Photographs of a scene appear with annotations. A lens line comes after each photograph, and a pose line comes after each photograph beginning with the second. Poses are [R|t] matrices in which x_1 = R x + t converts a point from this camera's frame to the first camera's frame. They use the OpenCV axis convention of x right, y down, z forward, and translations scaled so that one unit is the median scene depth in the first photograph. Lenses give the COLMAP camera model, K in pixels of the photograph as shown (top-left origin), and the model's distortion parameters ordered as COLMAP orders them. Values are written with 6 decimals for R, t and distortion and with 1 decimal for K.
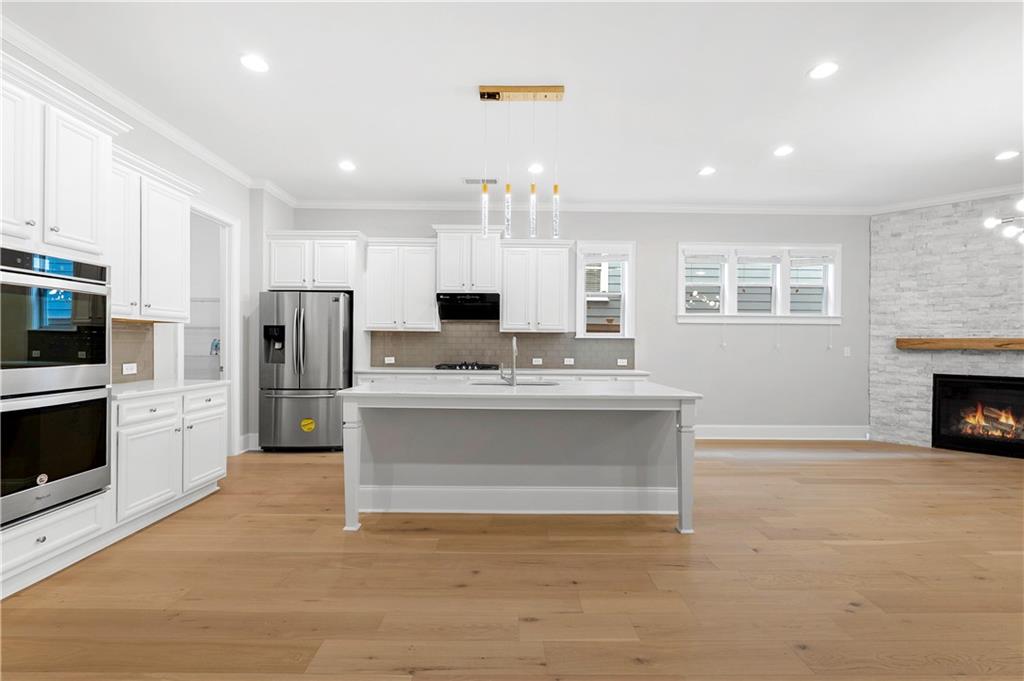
lens RADIAL K [[442.2, 0, 513.5], [0, 442.2, 346.1], [0, 0, 1]] dist [-0.003987, 0.000185]
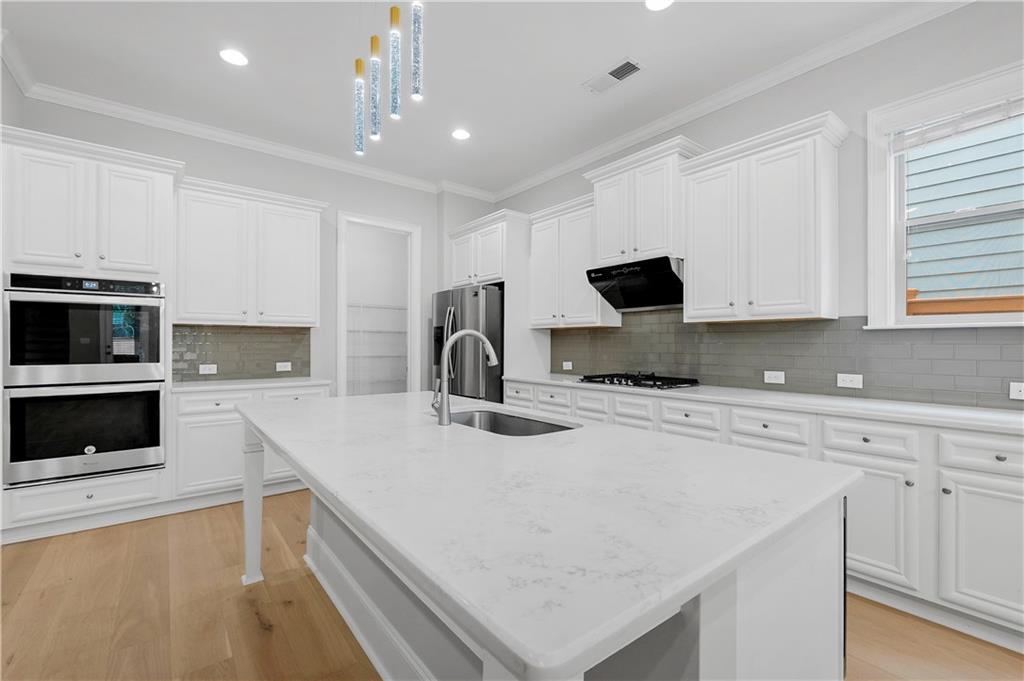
lens RADIAL K [[442.2, 0, 513.0], [0, 442.2, 341.7], [0, 0, 1]] dist [-0.003987, 0.000185]
pose [[0.614162, -0.011302, -0.789099, 0.524725], [0.000395, 0.999902, -0.014014, 0.000444], [0.789180, 0.008295, 0.614106, 0.851383]]
